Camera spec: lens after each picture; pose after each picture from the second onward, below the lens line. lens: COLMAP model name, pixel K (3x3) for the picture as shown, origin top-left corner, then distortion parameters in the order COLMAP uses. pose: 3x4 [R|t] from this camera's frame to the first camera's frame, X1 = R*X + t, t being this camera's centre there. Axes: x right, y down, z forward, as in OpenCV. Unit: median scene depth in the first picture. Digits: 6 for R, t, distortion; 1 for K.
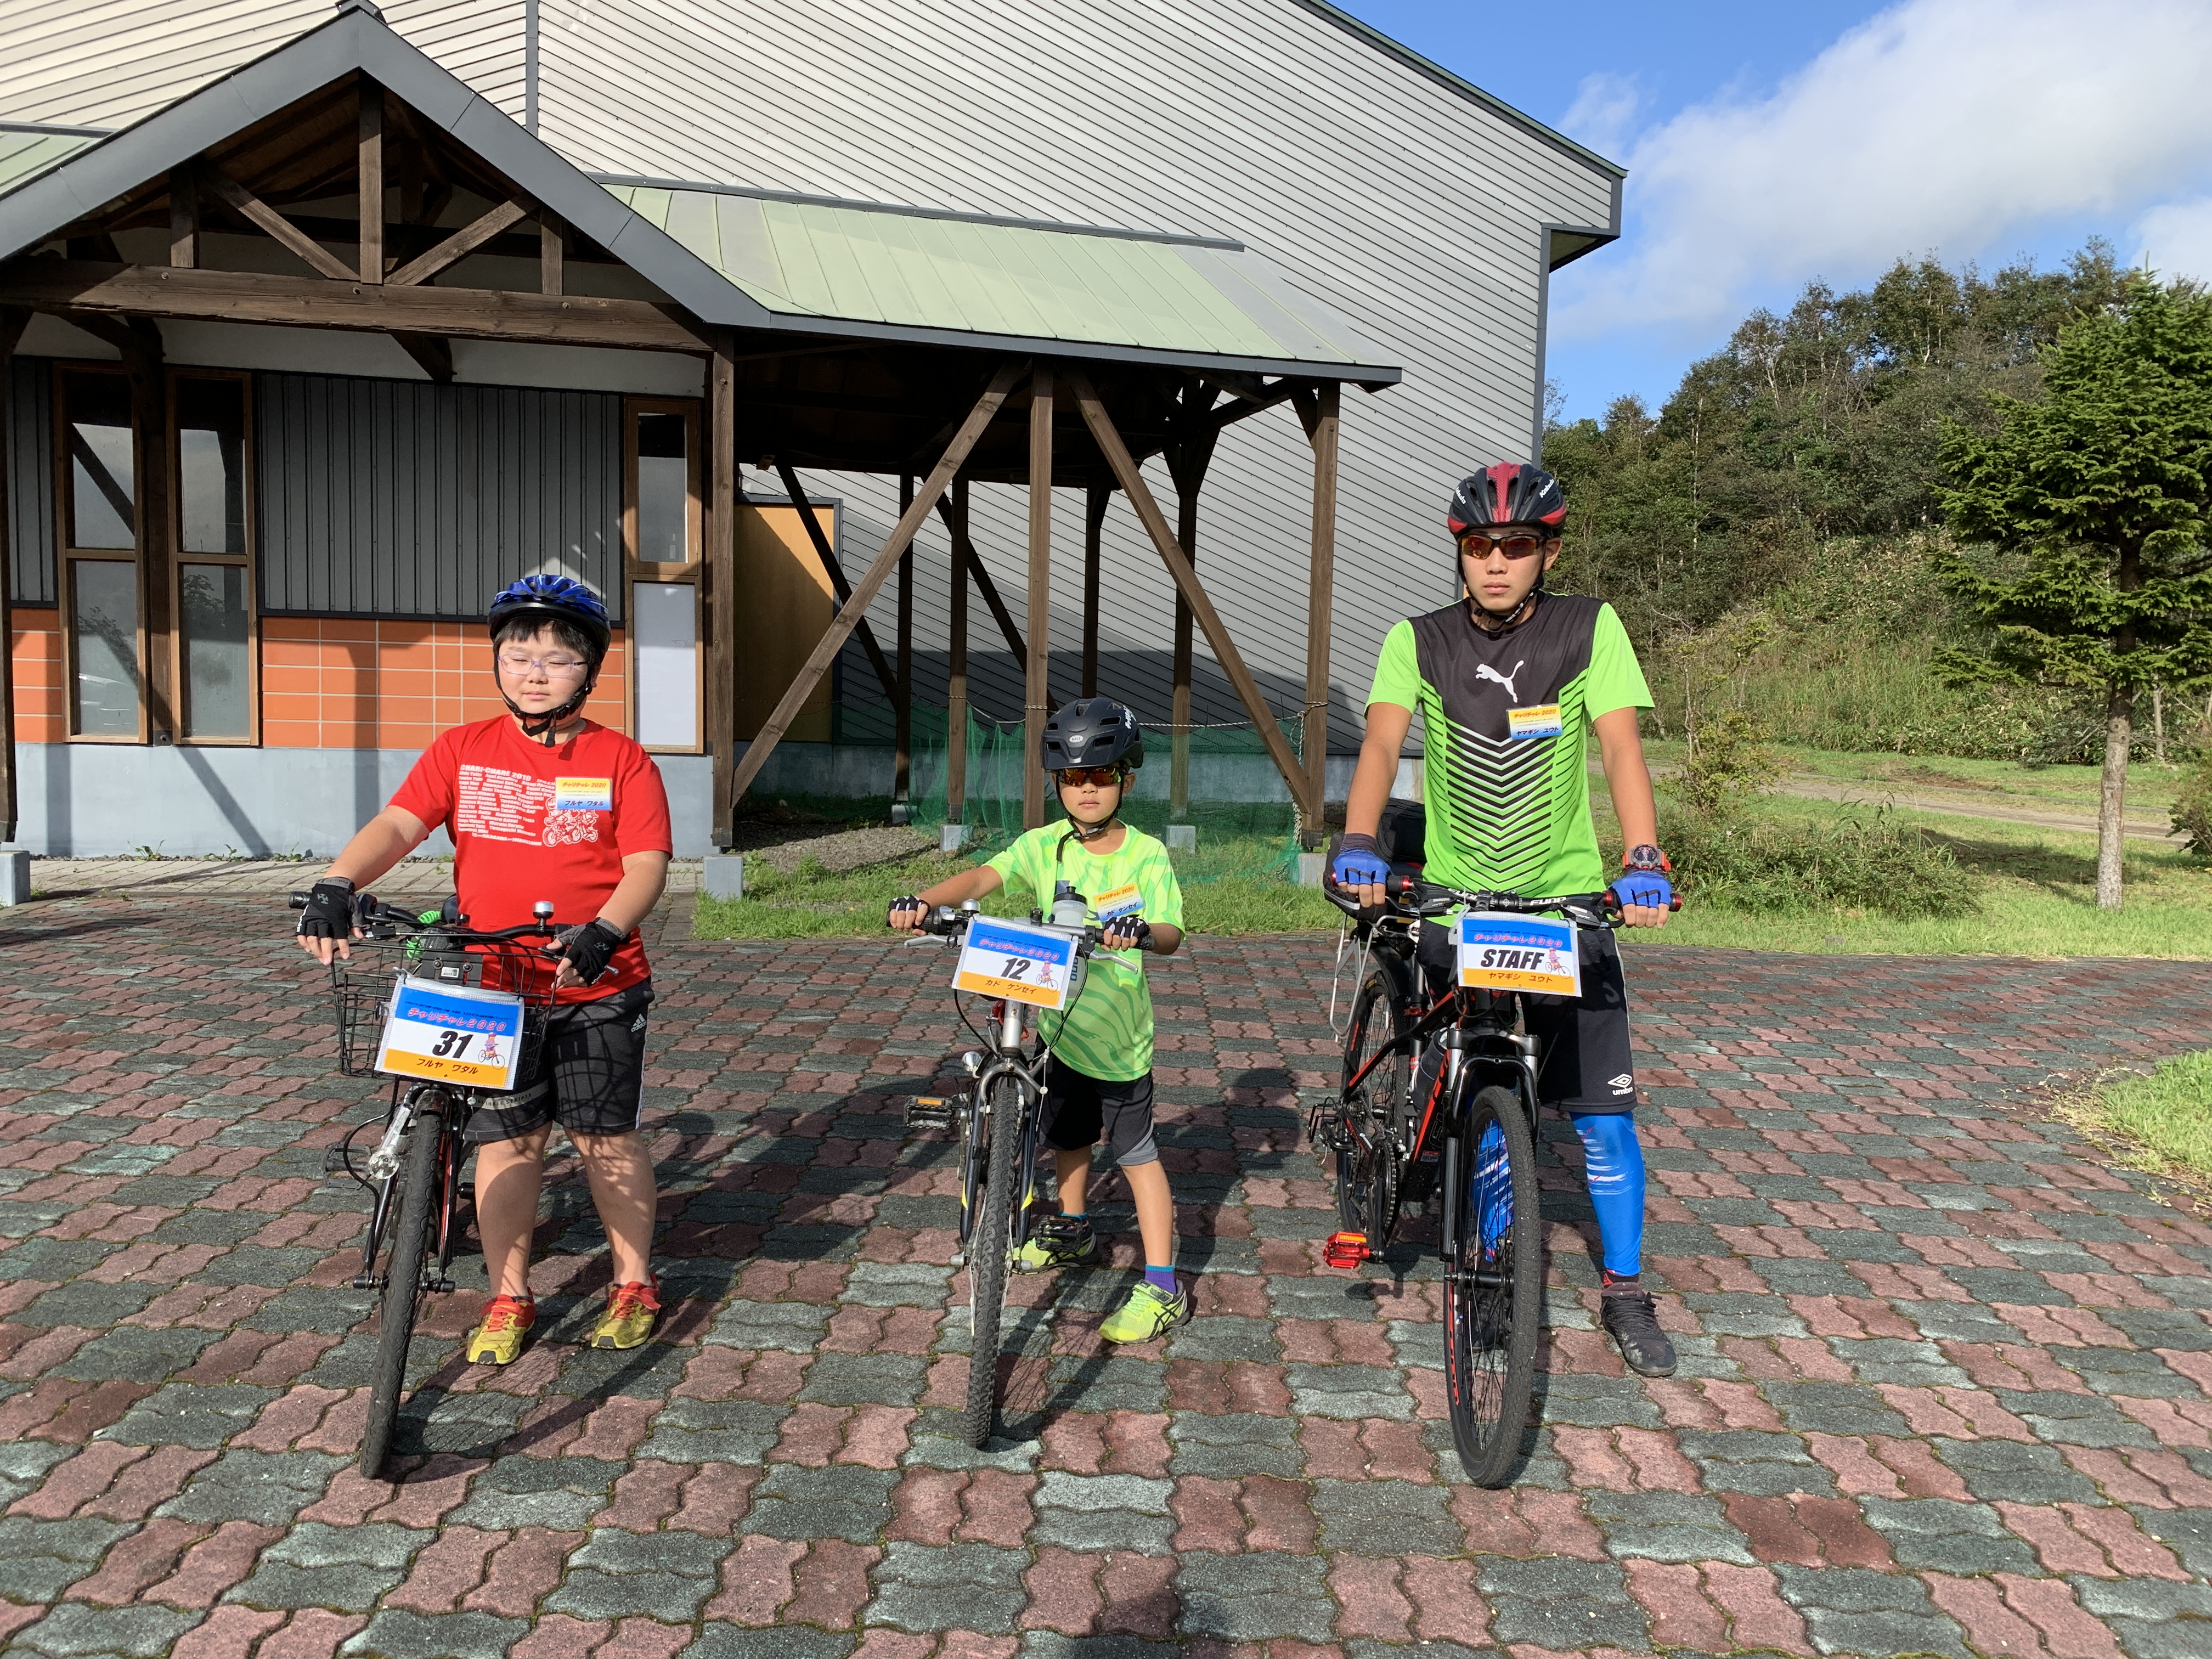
lens RADIAL K [[1676.0, 0, 1107.3], [0, 1676.0, 822.7], [0, 0, 1]] dist [0.005262, -0.000118]
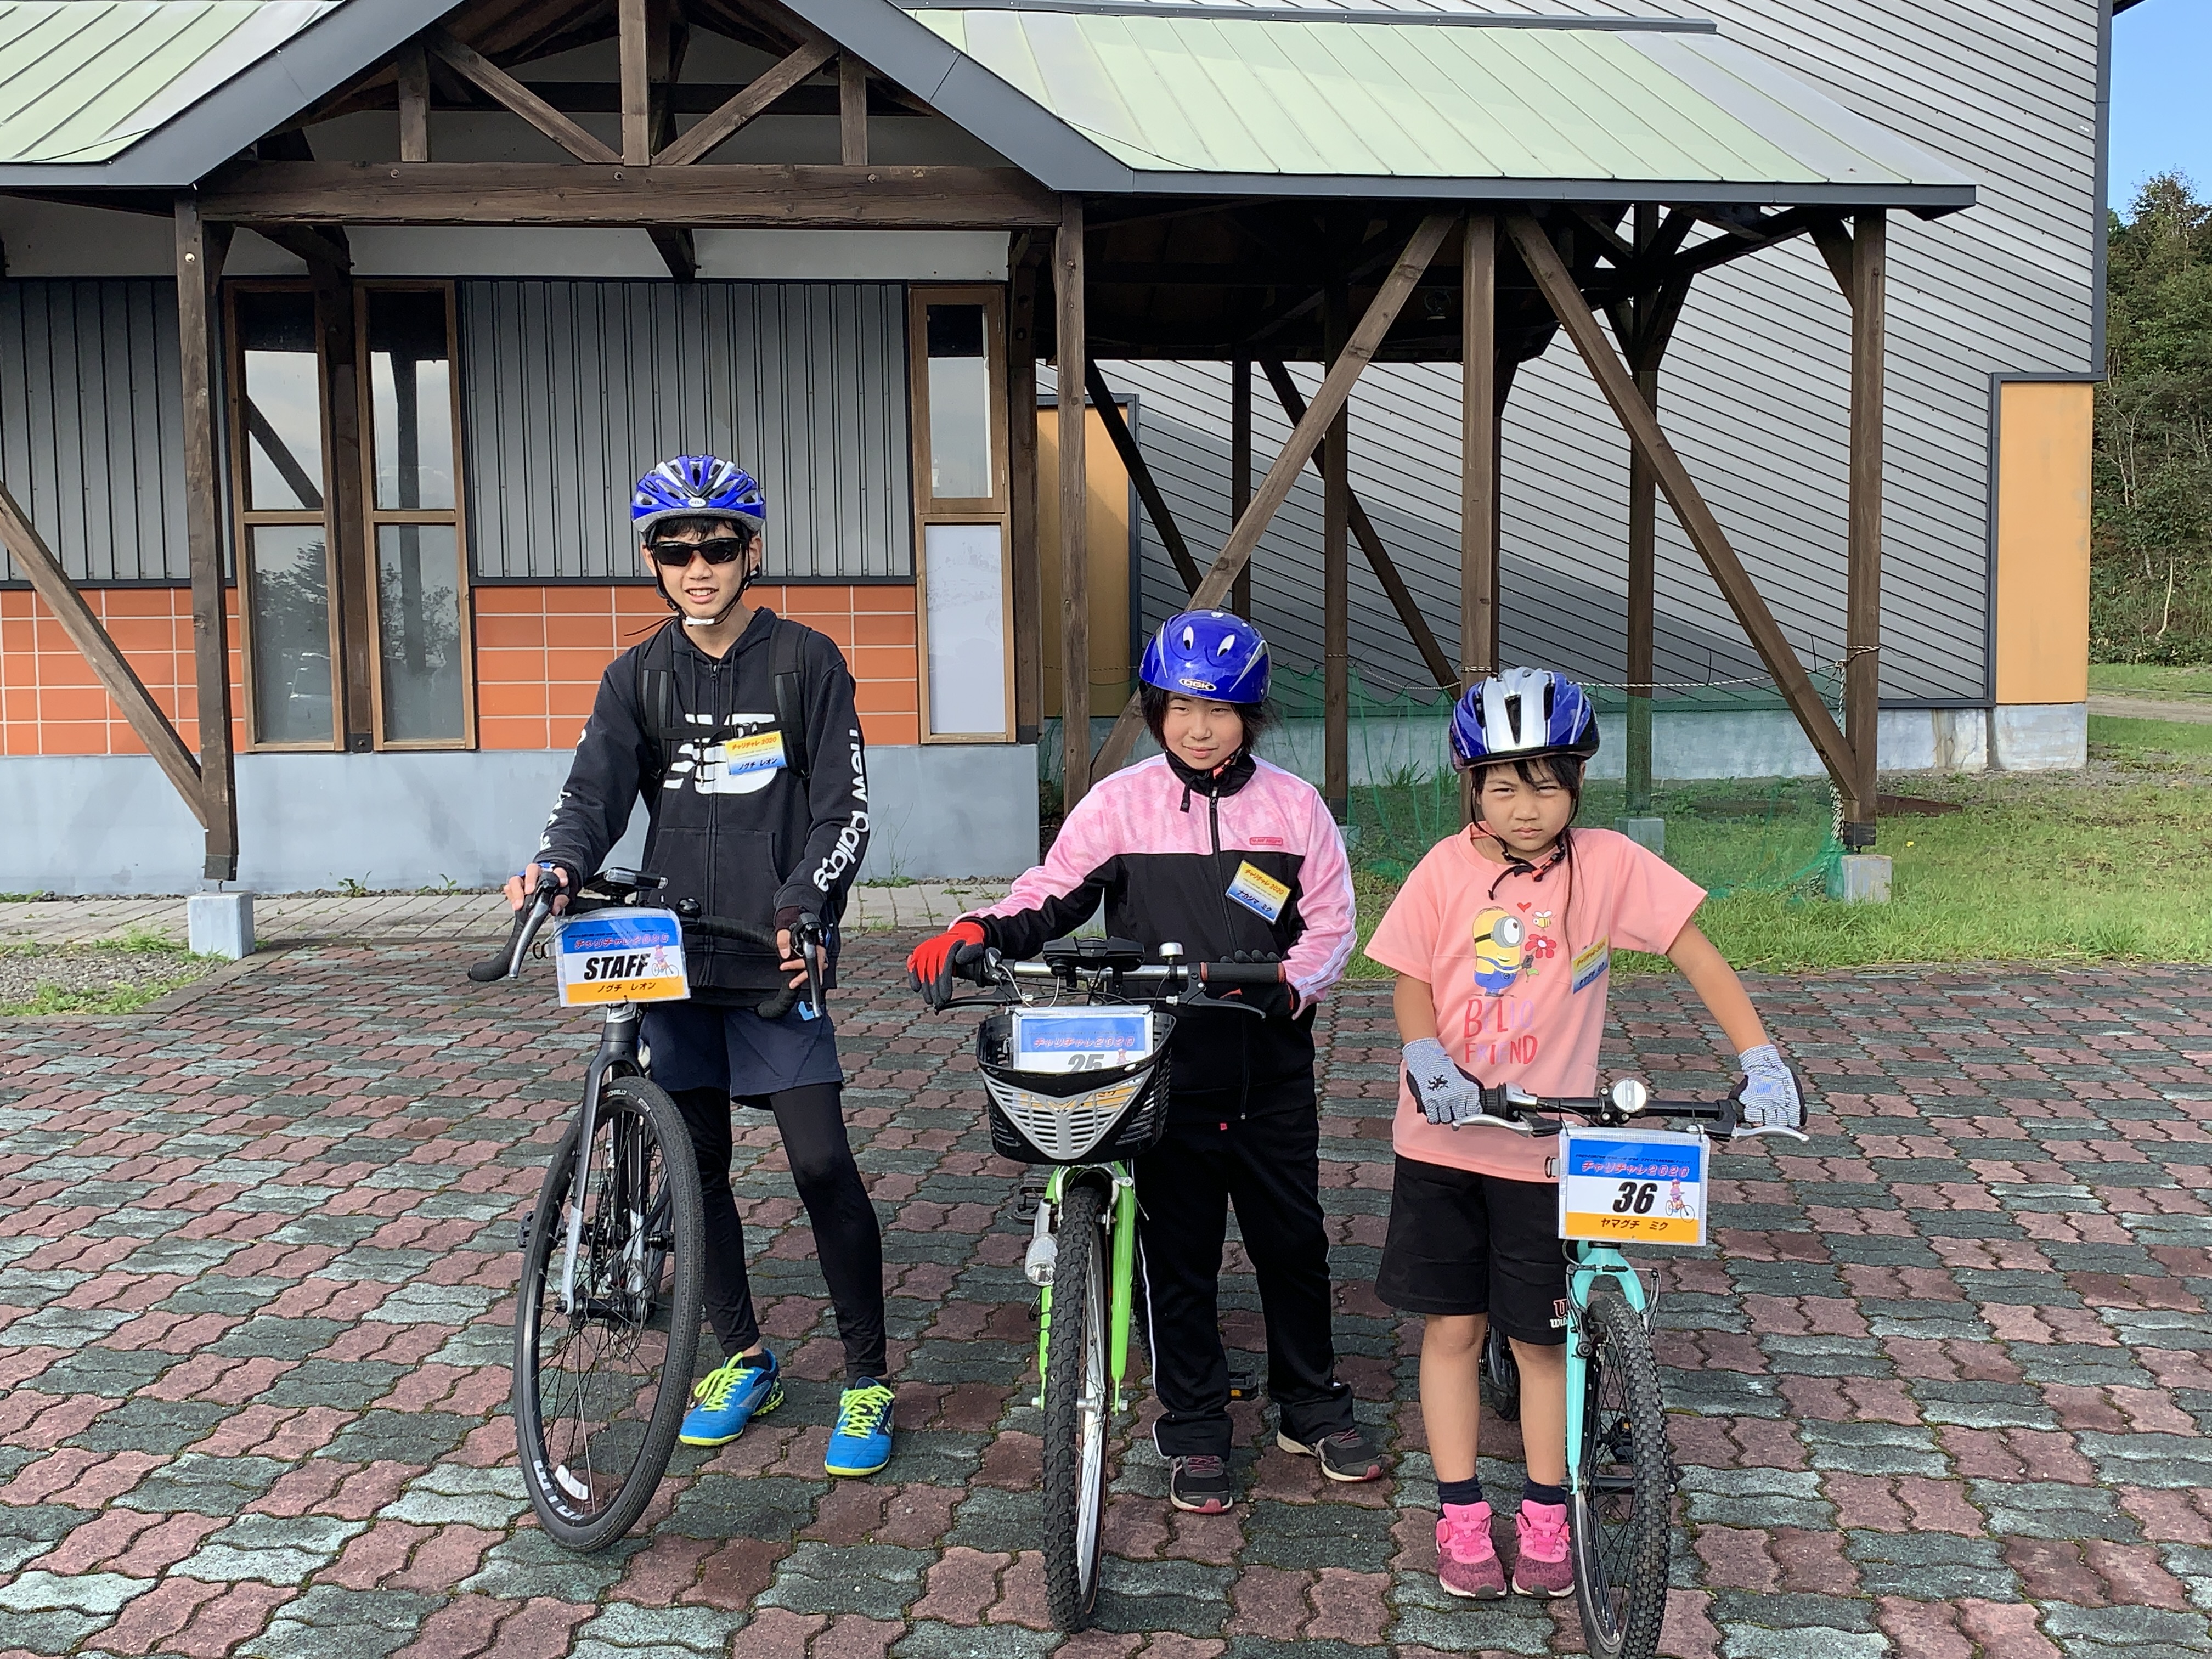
lens RADIAL K [[2290.4, 0, 1089.6], [0, 2290.4, 821.6], [0, 0, 1]] dist [0.004471, -0.004621]
pose [[0.990651, -0.025192, -0.134076, -0.077532], [0.026080, 0.999648, 0.004875, -0.010060], [0.133906, -0.008327, 0.990959, -0.038939]]
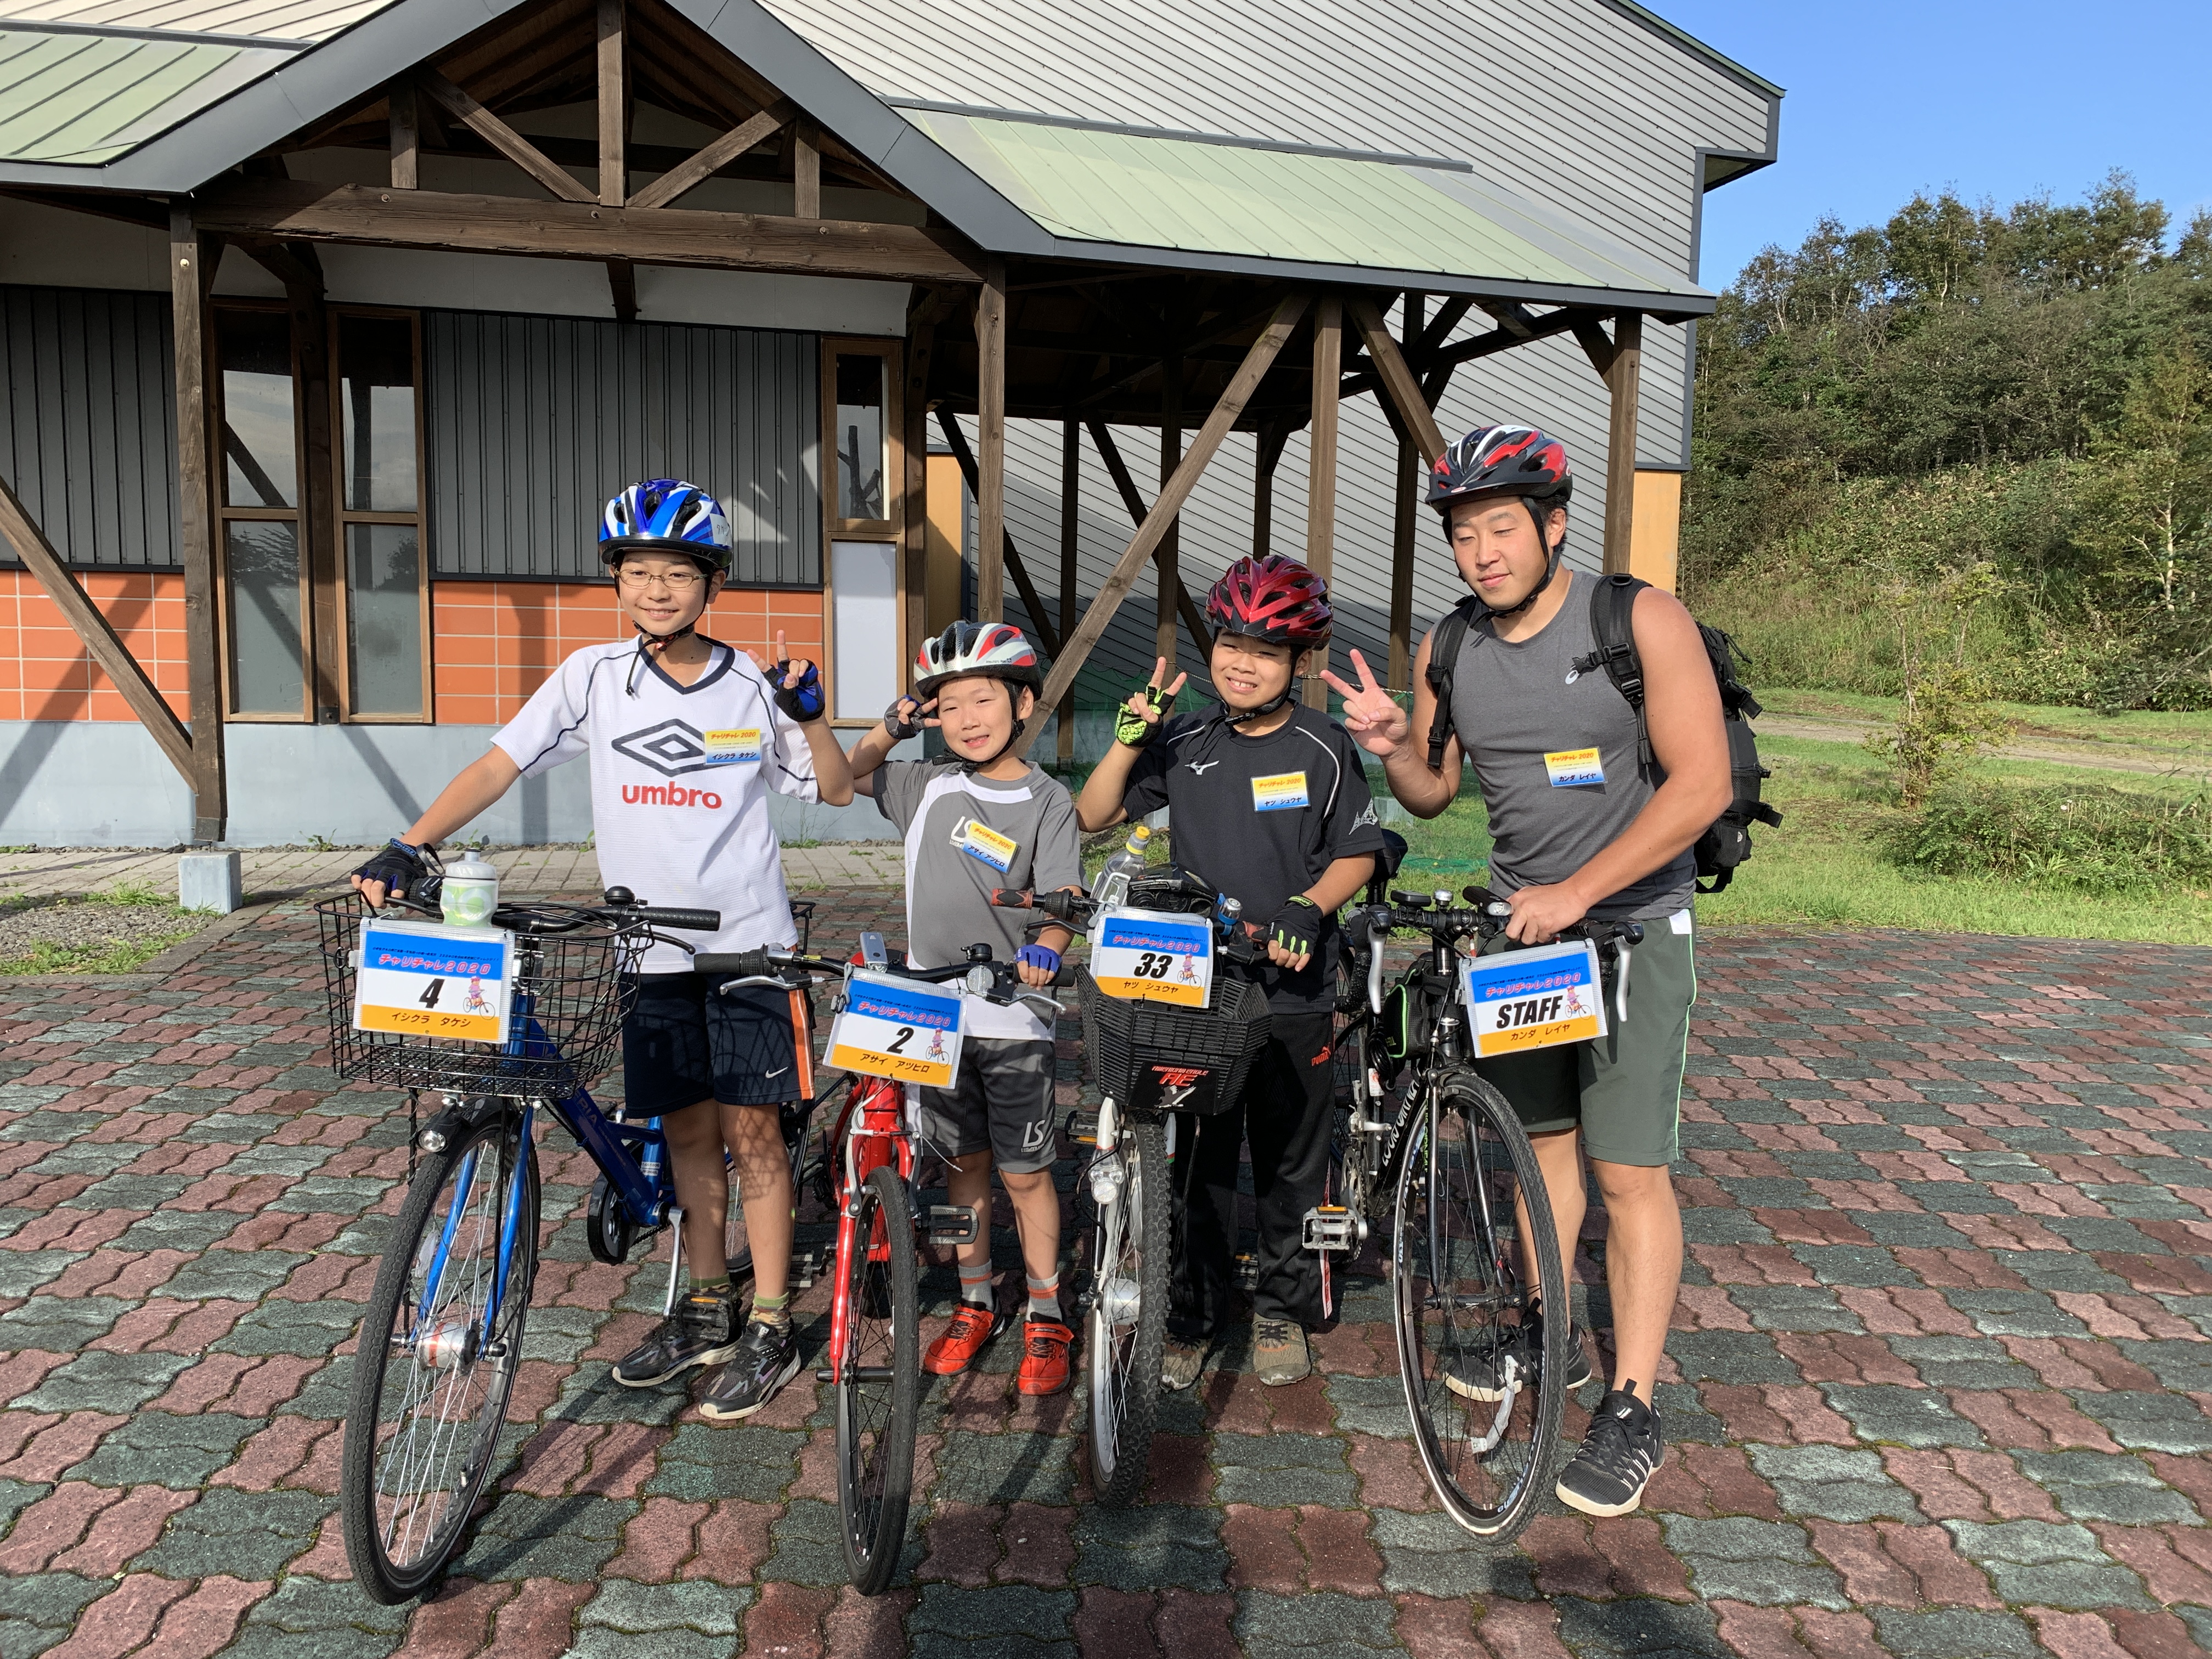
lens RADIAL K [[1678.0, 0, 1083.8], [0, 1678.0, 813.7], [0, 0, 1]] dist [0.002444, 0.003085]
pose [[0.999899, -0.008470, 0.011437, -0.174811], [0.008159, 0.999603, 0.026964, -0.019850], [-0.011661, -0.026868, 0.999571, 0.089504]]
